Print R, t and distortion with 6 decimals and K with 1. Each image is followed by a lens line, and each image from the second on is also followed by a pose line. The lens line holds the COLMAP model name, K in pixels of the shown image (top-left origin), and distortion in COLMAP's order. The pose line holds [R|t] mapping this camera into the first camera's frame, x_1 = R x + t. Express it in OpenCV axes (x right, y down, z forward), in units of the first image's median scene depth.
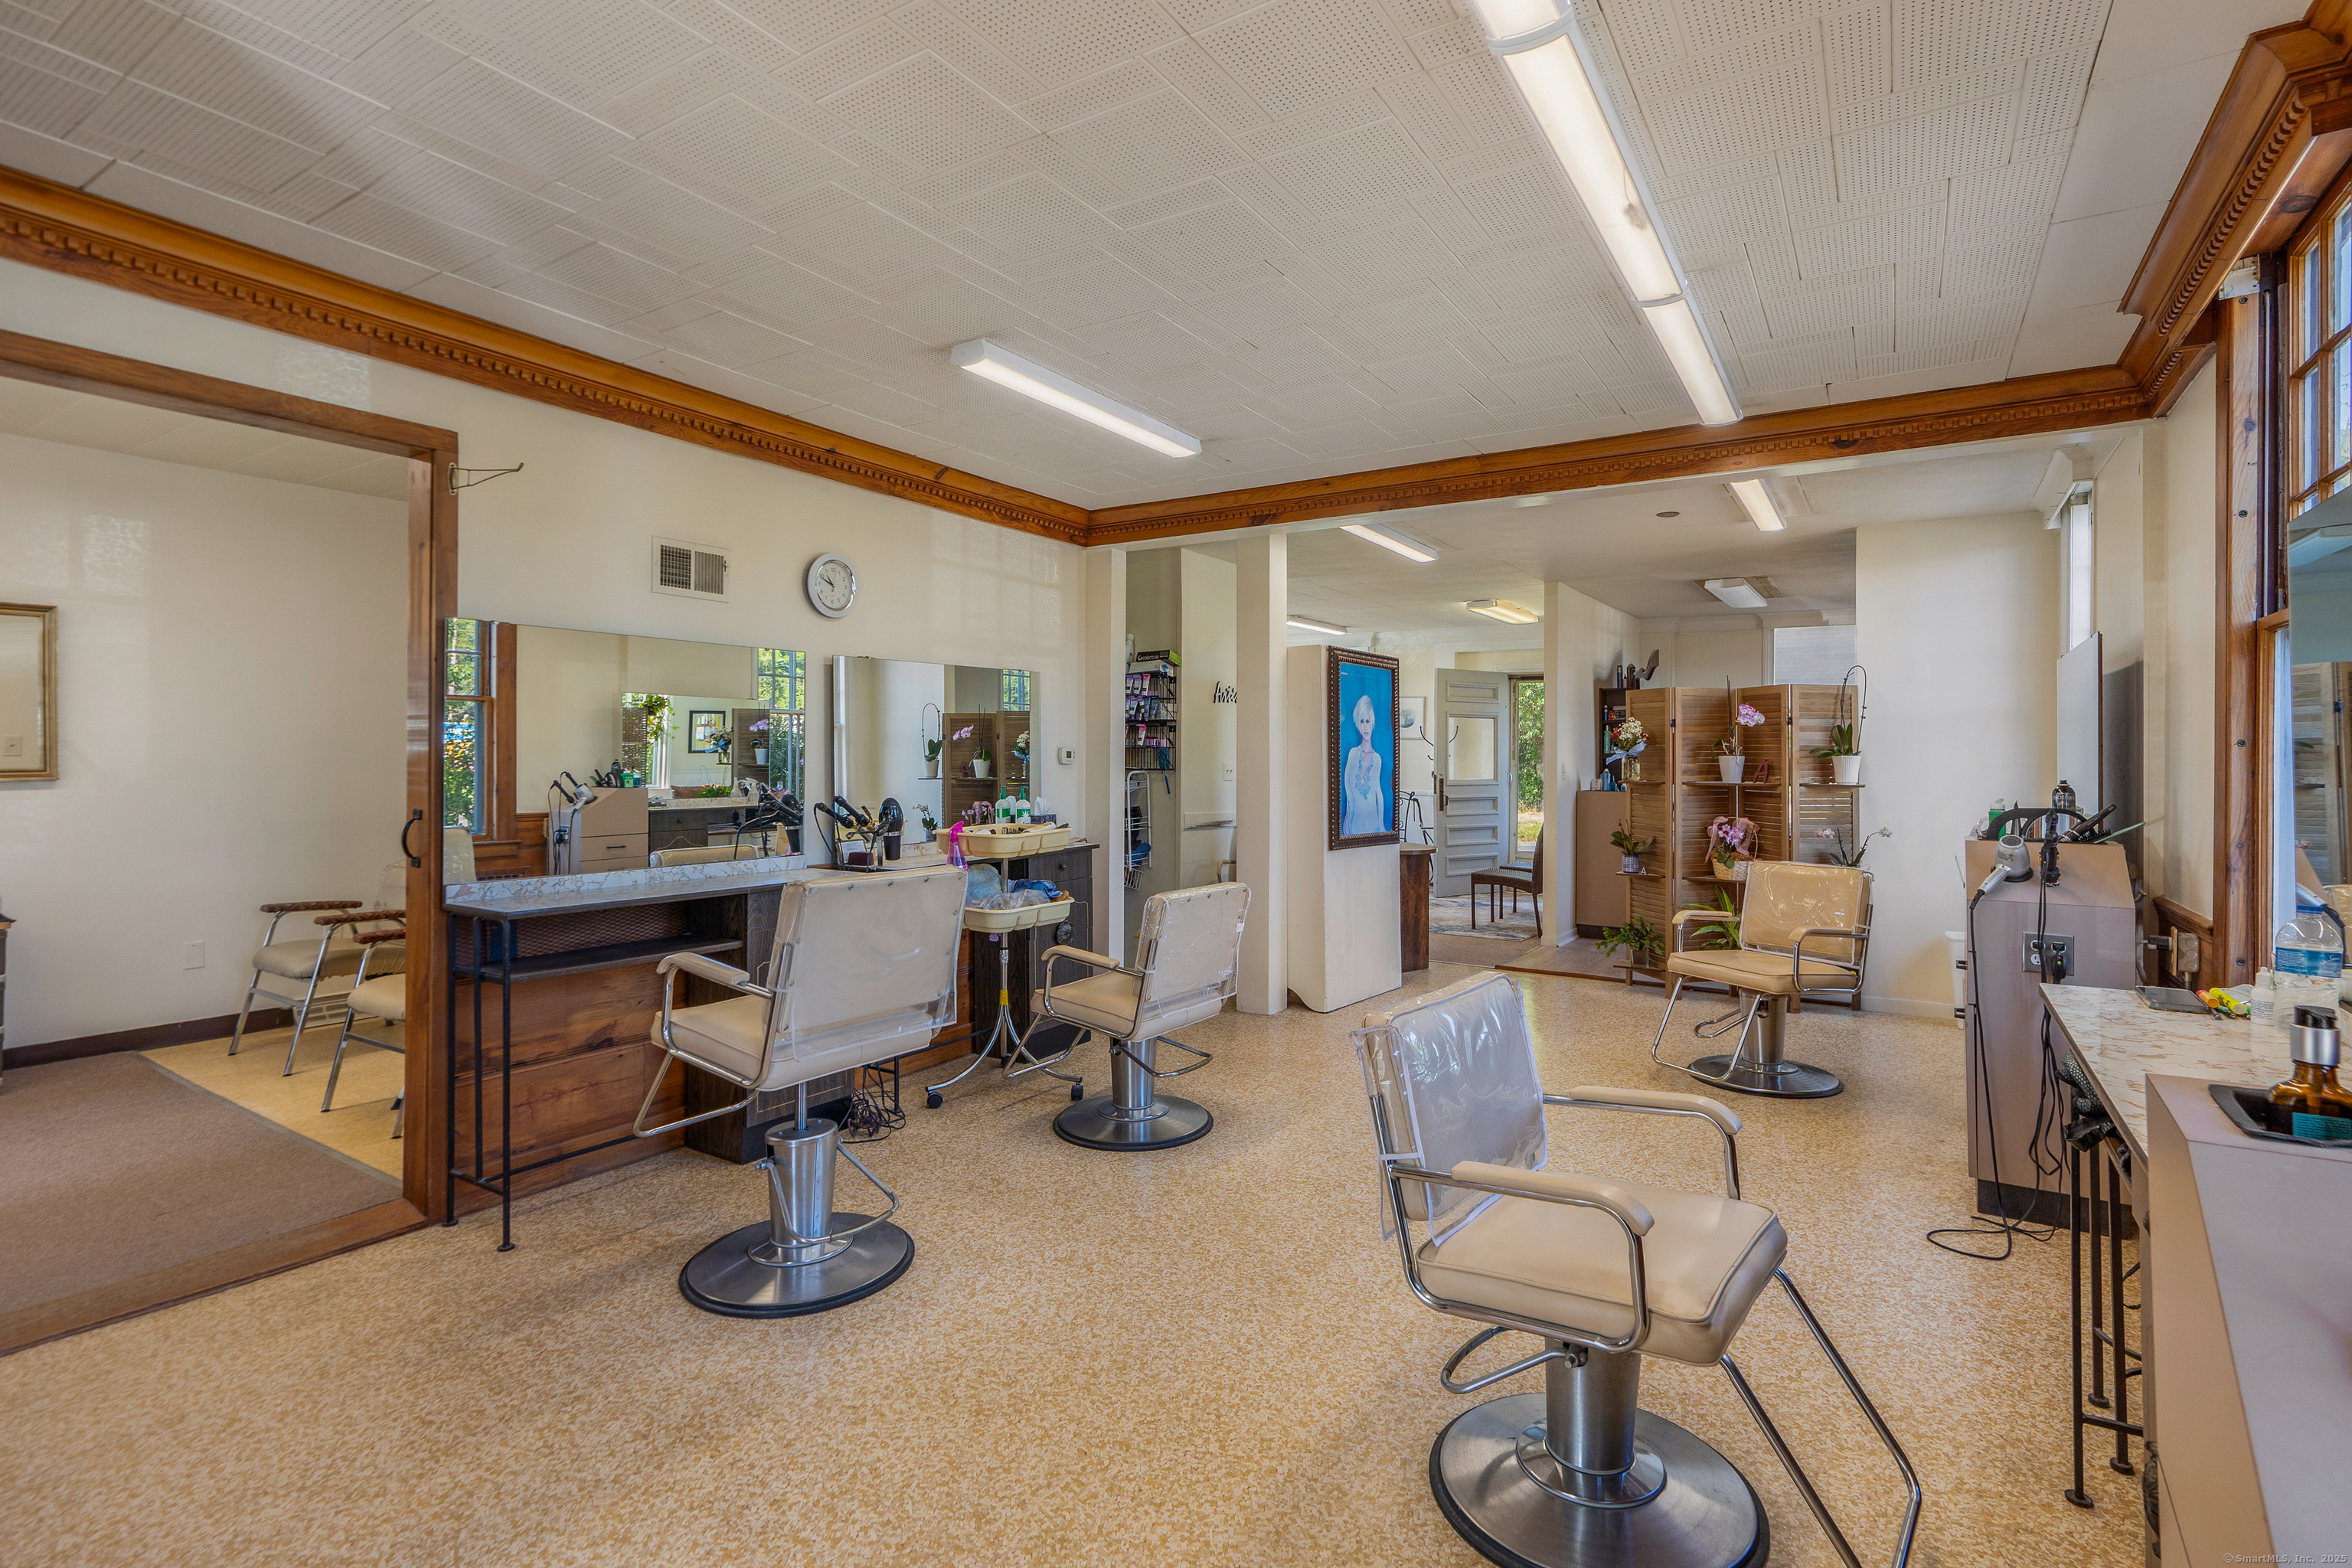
lens RADIAL K [[1094.9, 0, 1190.9], [0, 1094.9, 772.0], [0, 0, 1]] dist [0.003077, 0.000876]
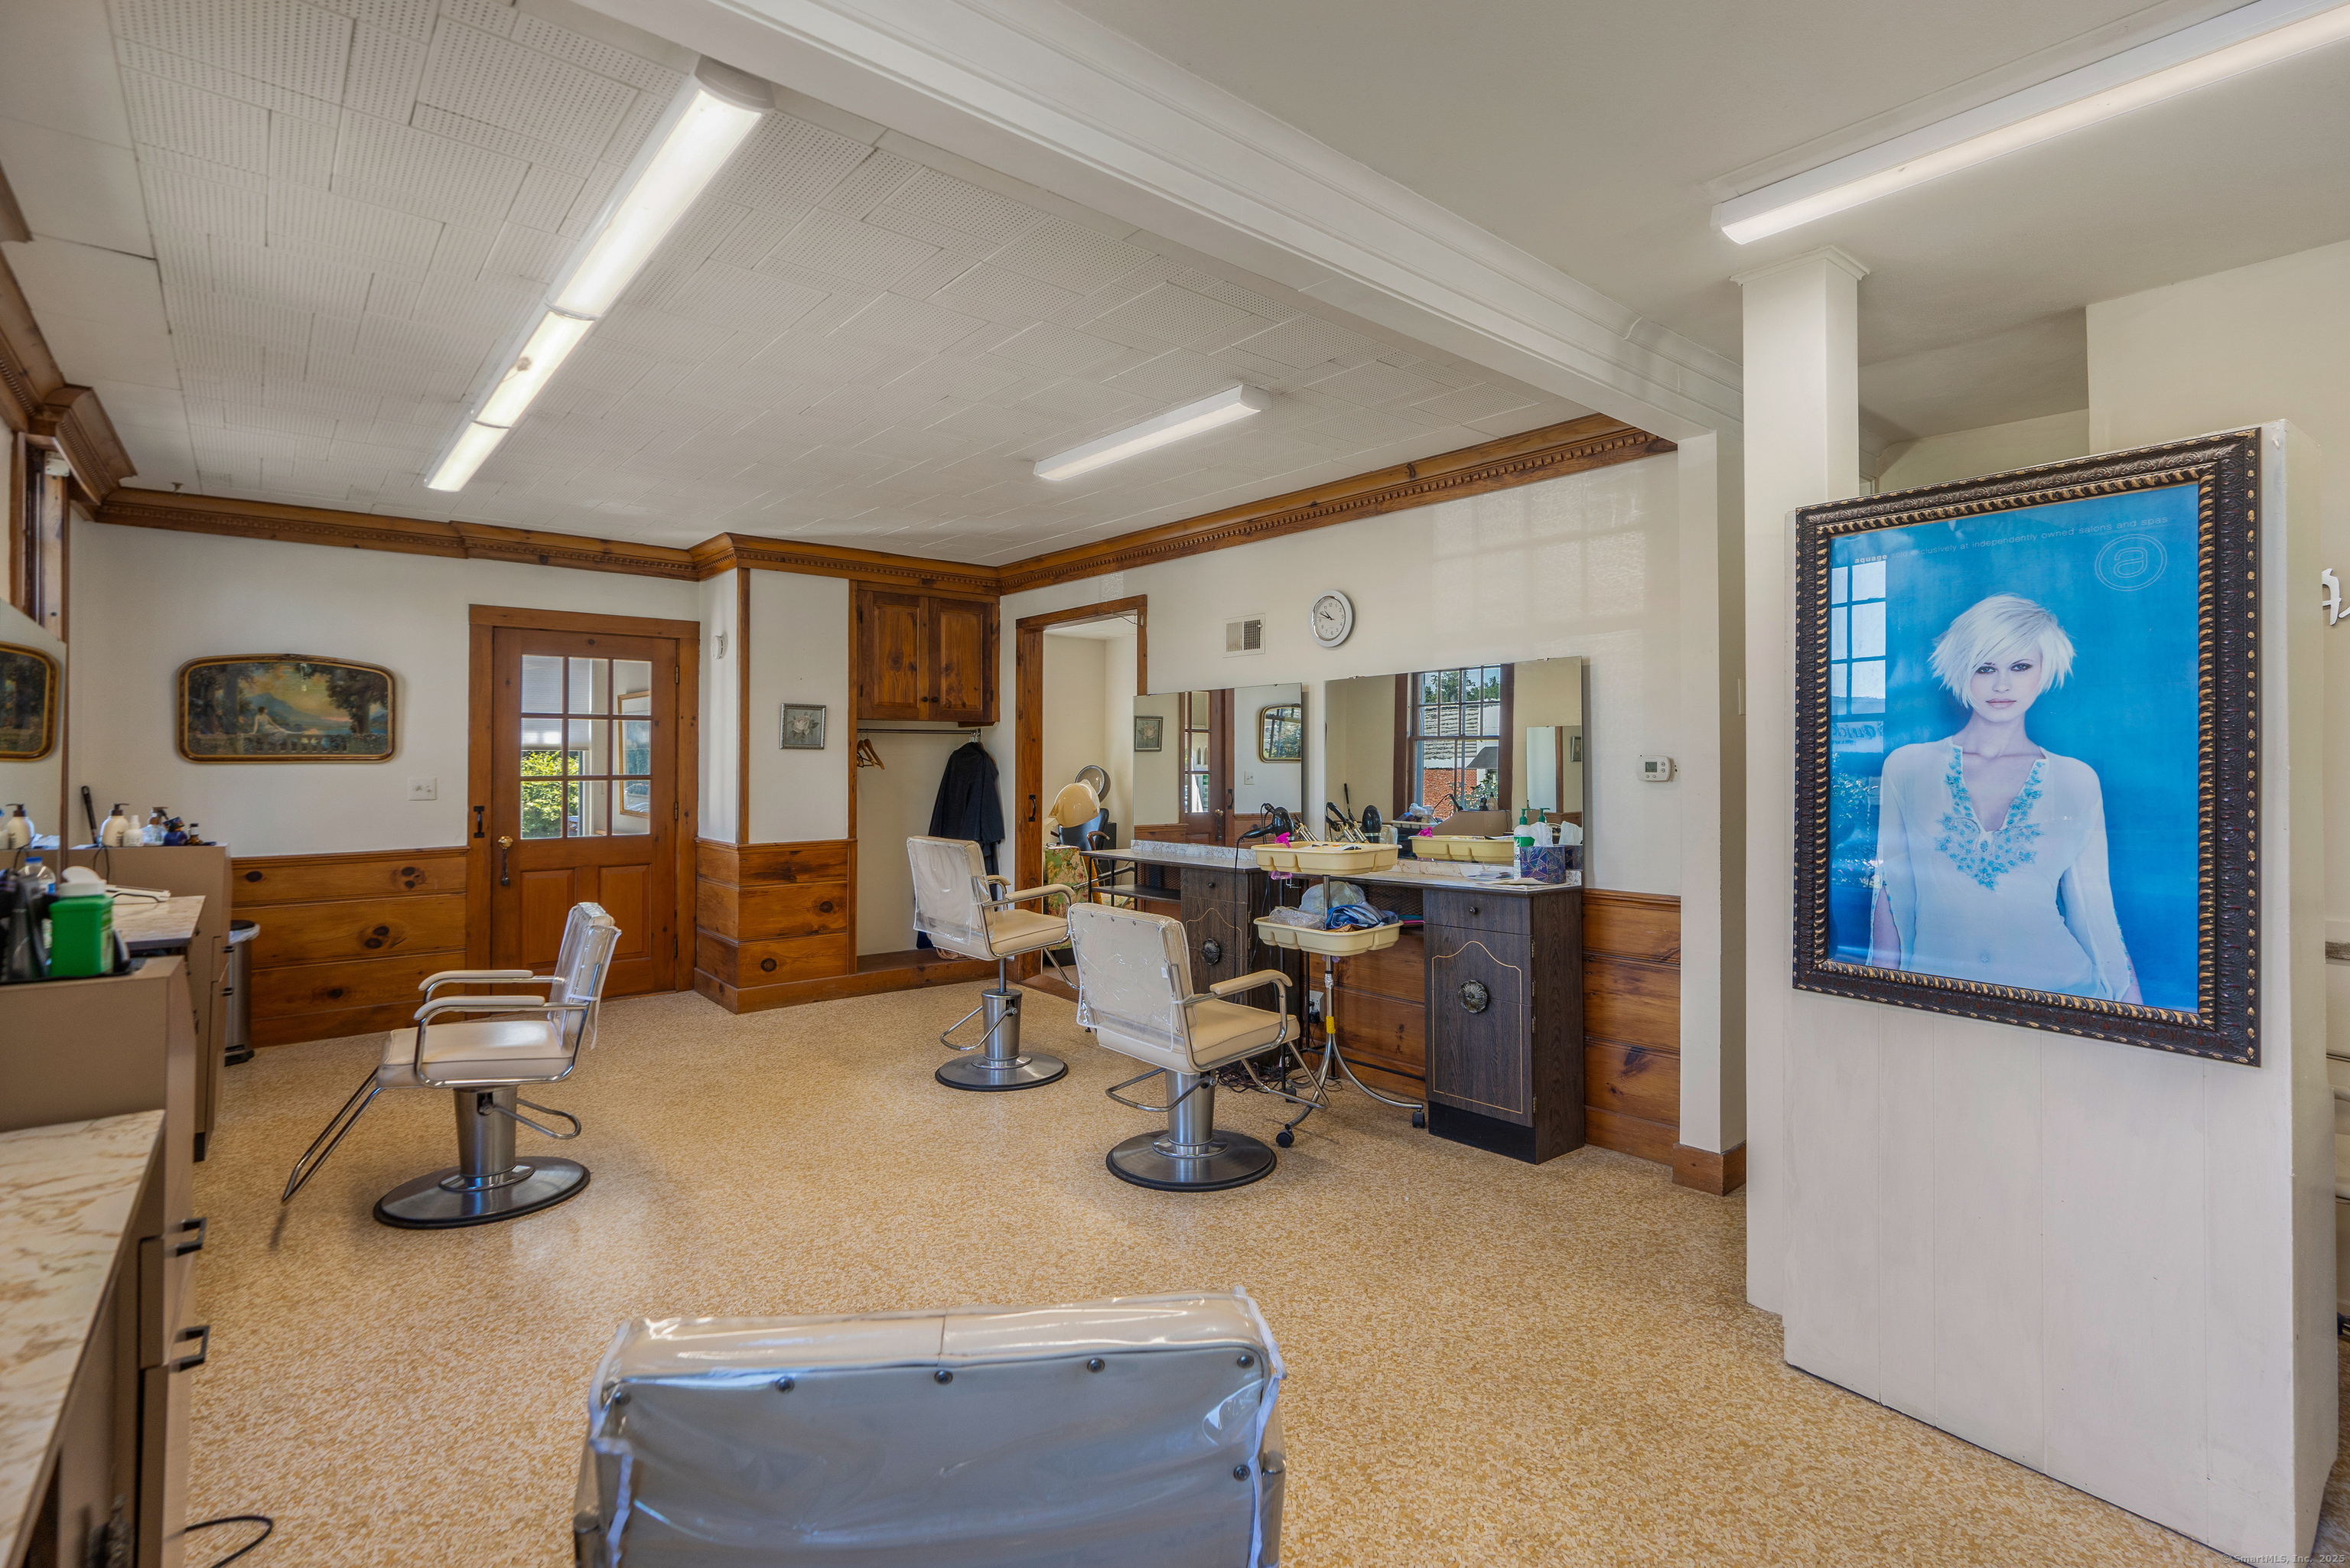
lens RADIAL K [[1093.9, 0, 1184.8], [0, 1093.9, 768.2], [0, 0, 1]] dist [0.003077, 0.000876]
pose [[-0.280984, -0.005748, -0.959695, 0.569007], [-0.017502, 0.999846, -0.000864, -0.009148], [0.959553, 0.016554, -0.281042, 0.840480]]
